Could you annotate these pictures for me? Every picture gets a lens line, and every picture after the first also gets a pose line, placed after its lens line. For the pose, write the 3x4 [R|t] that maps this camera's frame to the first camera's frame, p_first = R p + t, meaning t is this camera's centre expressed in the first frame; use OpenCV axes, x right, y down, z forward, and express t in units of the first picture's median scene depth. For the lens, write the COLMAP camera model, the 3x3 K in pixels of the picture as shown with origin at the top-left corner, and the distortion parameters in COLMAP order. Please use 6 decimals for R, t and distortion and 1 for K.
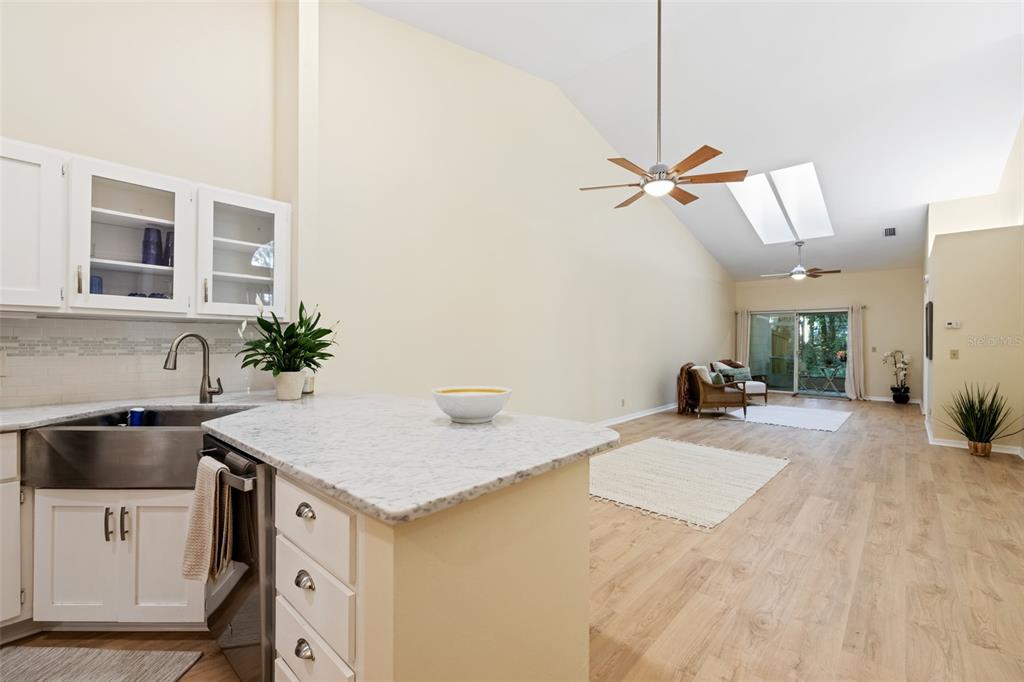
lens RADIAL K [[432.6, 0, 512.0], [0, 432.6, 341.0], [0, 0, 1]] dist [-0.000993, -0.000217]
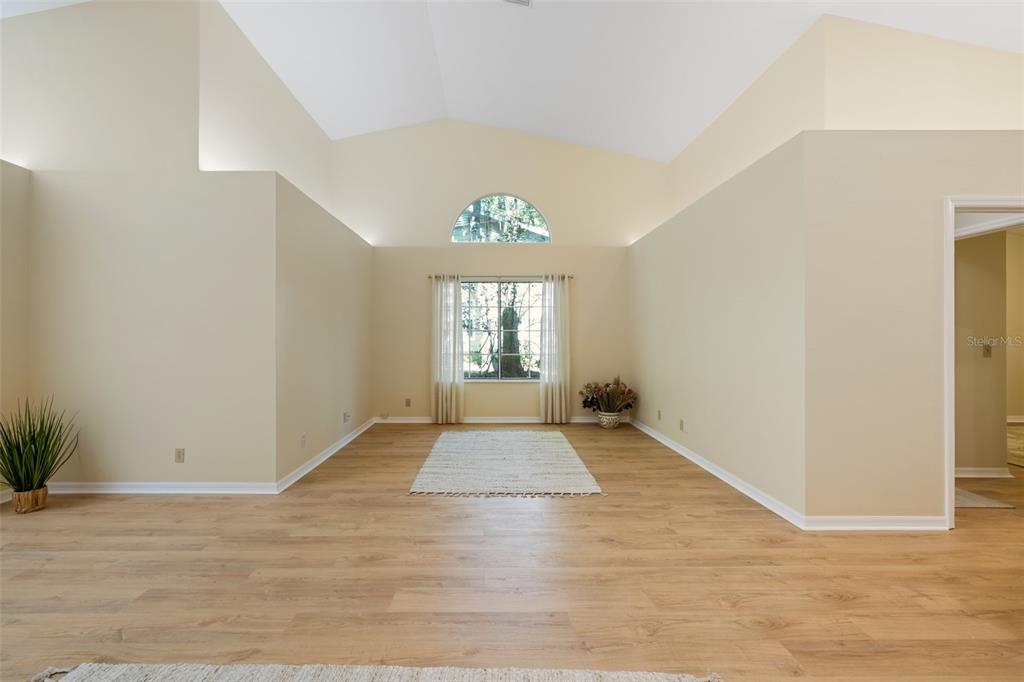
lens RADIAL K [[432.6, 0, 512.0], [0, 432.6, 341.0], [0, 0, 1]] dist [-0.000993, -0.000217]
pose [[-0.677092, -0.007082, 0.735864, 0.111119], [-0.002722, 0.999971, 0.007118, 0.006476], [-0.735893, 0.002817, -0.677092, 0.767721]]
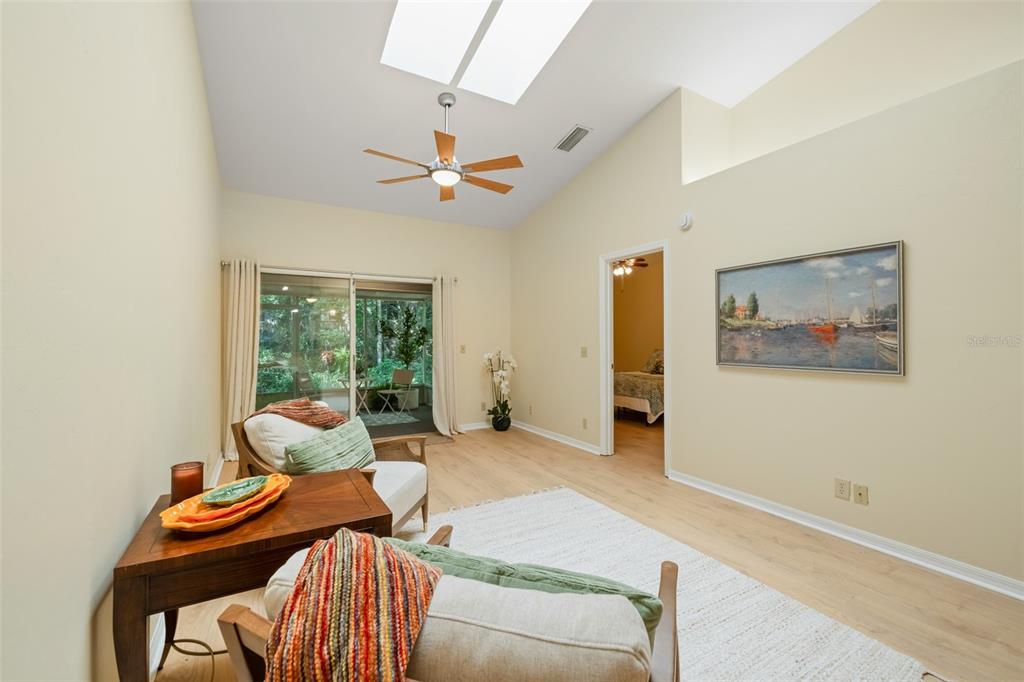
lens RADIAL K [[425.8, 0, 502.1], [0, 425.8, 337.3], [0, 0, 1]] dist [0.001767, 0.000303]
pose [[0.312118, -0.001373, 0.950042, 0.440517], [0.003293, 0.999995, 0.000364, 0.003757], [-0.950038, 0.003015, 0.312121, 1.240413]]
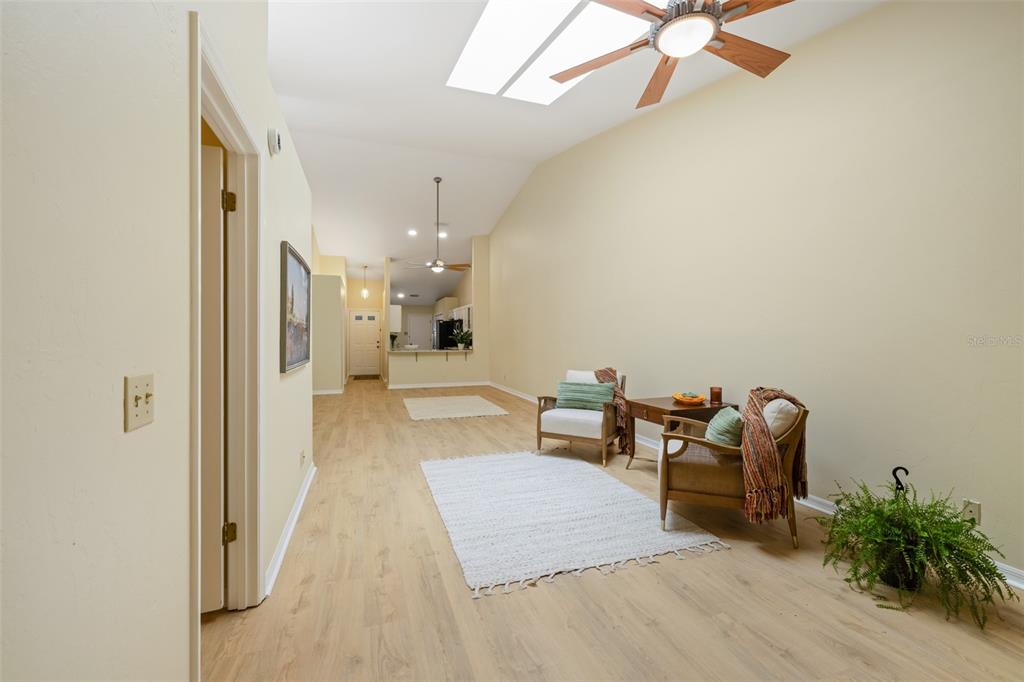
lens RADIAL K [[425.8, 0, 502.1], [0, 425.8, 337.3], [0, 0, 1]] dist [0.001767, 0.000303]
pose [[-0.494919, -0.003351, -0.868933, 1.361502], [0.000909, 0.999990, -0.004375, 0.009900], [0.868939, -0.002955, -0.494911, 1.547457]]
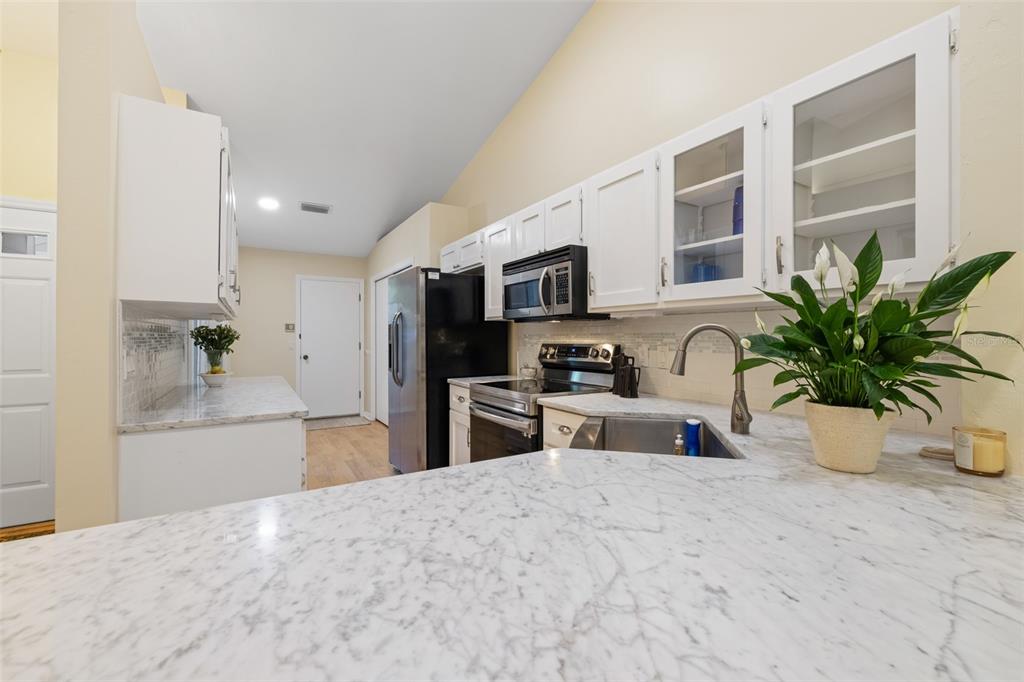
lens RADIAL K [[431.7, 0, 511.8], [0, 431.7, 329.4], [0, 0, 1]] dist [-0.000458, -0.000076]
pose [[-0.285798, -0.020860, -0.958063, 0.001798], [0.002873, 0.999740, -0.022625, 0.001616], [0.958286, -0.009219, -0.285663, 0.348232]]
